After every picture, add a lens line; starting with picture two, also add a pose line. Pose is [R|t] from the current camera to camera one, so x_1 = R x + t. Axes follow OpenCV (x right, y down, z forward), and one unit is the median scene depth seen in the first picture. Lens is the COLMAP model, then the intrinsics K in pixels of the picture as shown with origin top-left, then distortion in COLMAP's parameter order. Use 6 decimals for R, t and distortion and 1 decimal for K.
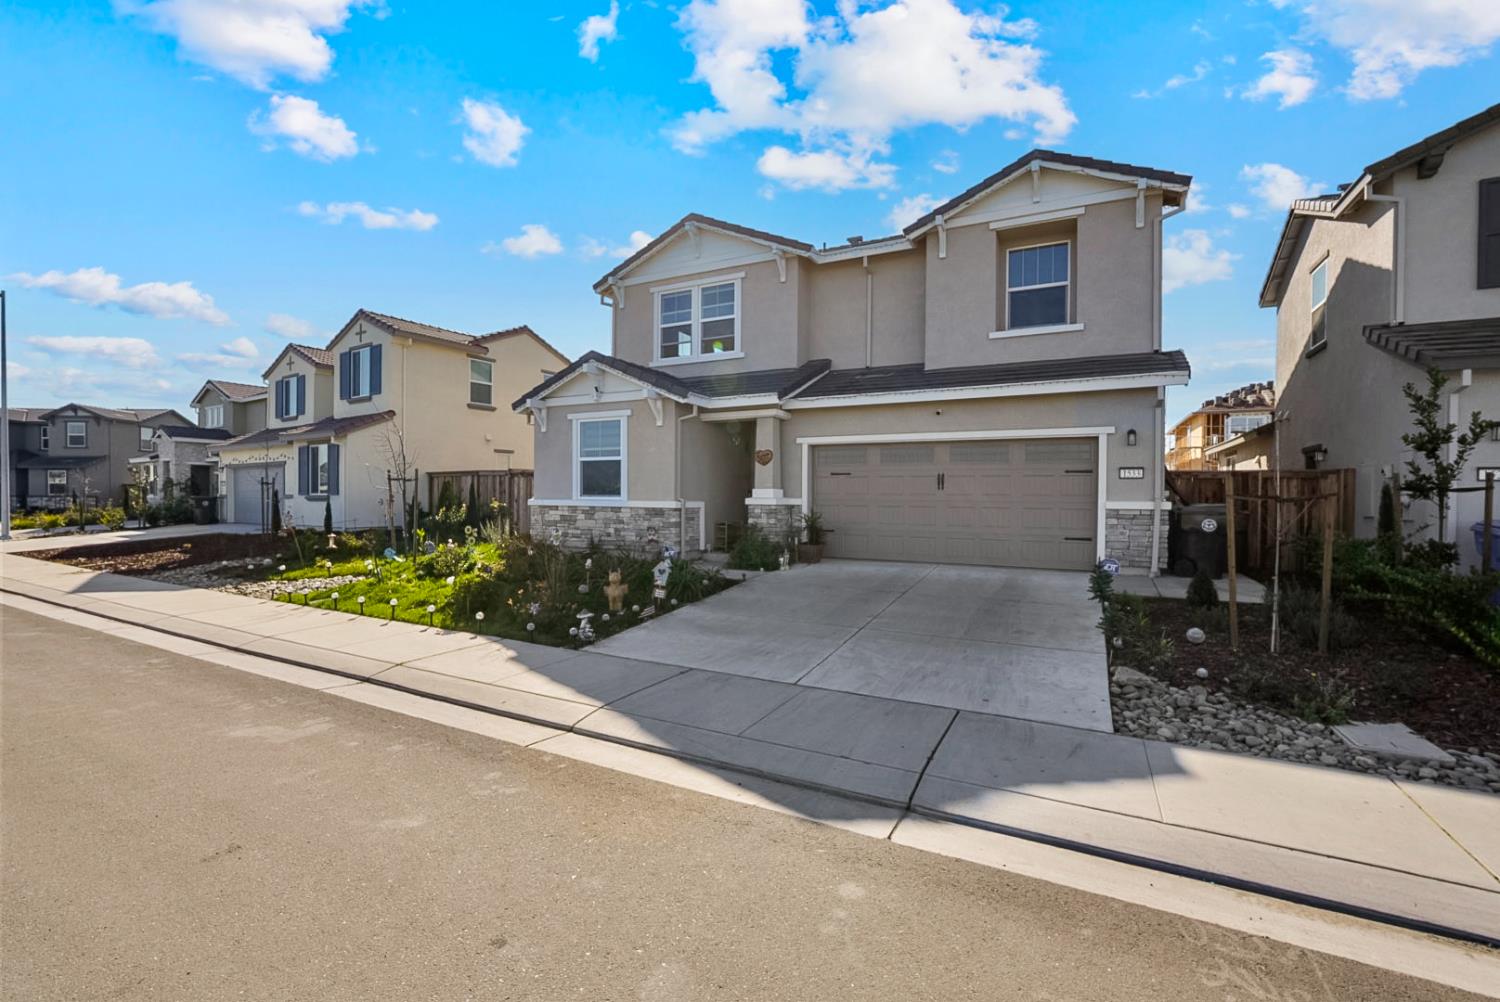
lens RADIAL K [[655.1, 0, 750.1], [0, 655.1, 448.5], [0, 0, 1]] dist [-0.001429, 0.000248]
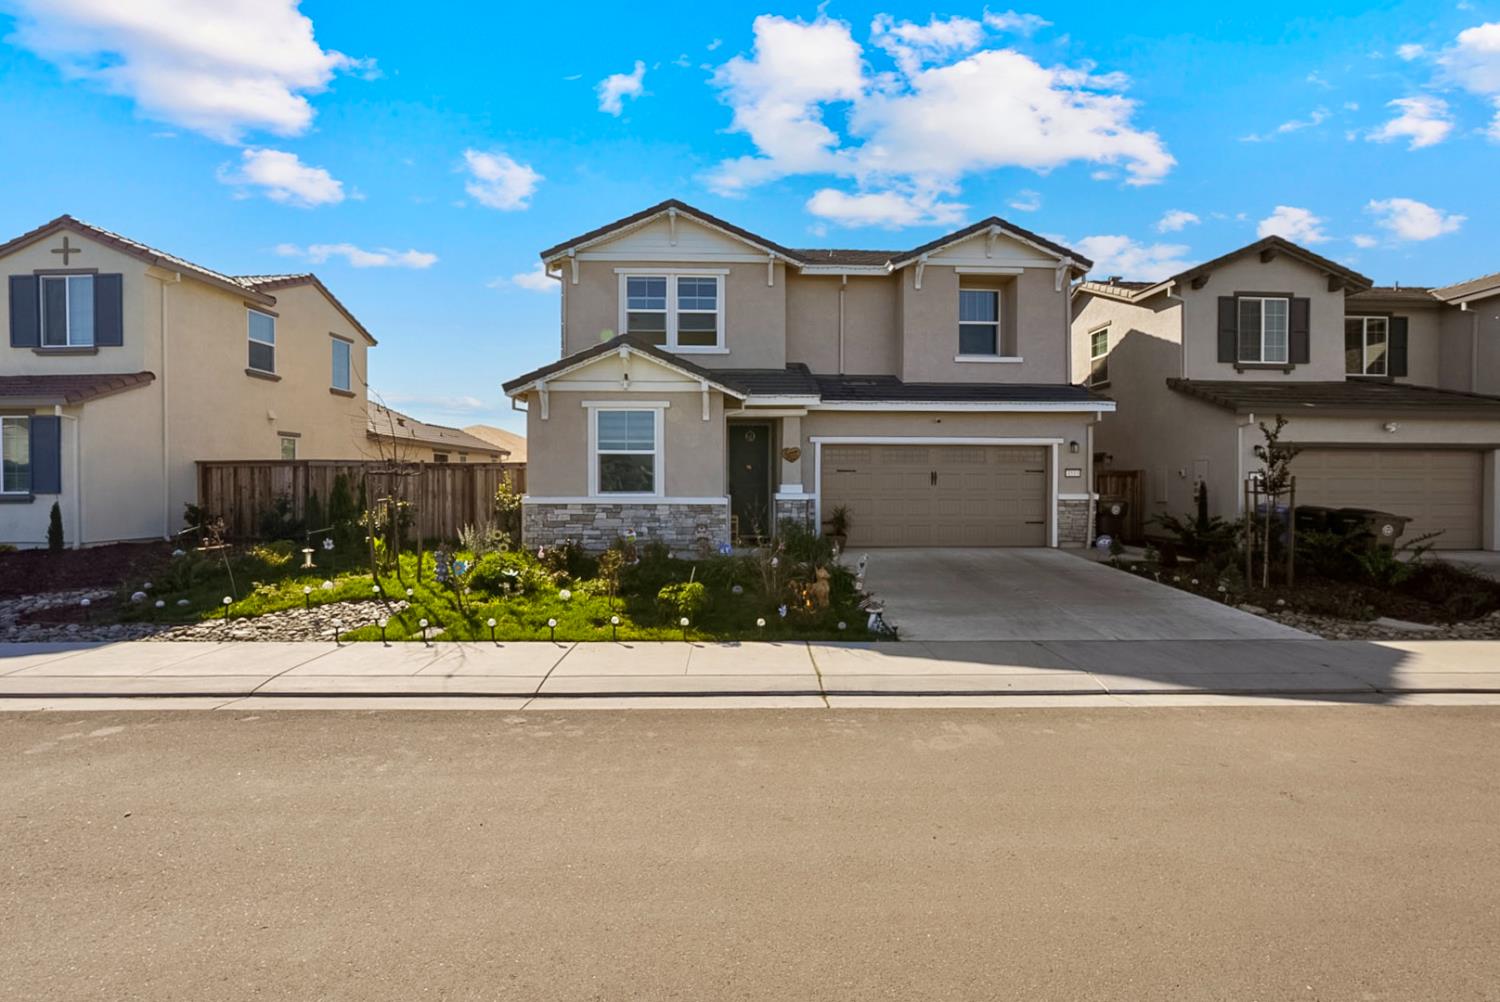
lens RADIAL K [[662.3, 0, 749.7], [0, 662.3, 442.0], [0, 0, 1]] dist [-0.001372, 0.000052]
pose [[0.866846, 0.029120, 0.497724, -0.554252], [-0.030845, 0.999513, -0.004757, 0.000279], [-0.497620, -0.011229, 0.867322, 0.110219]]
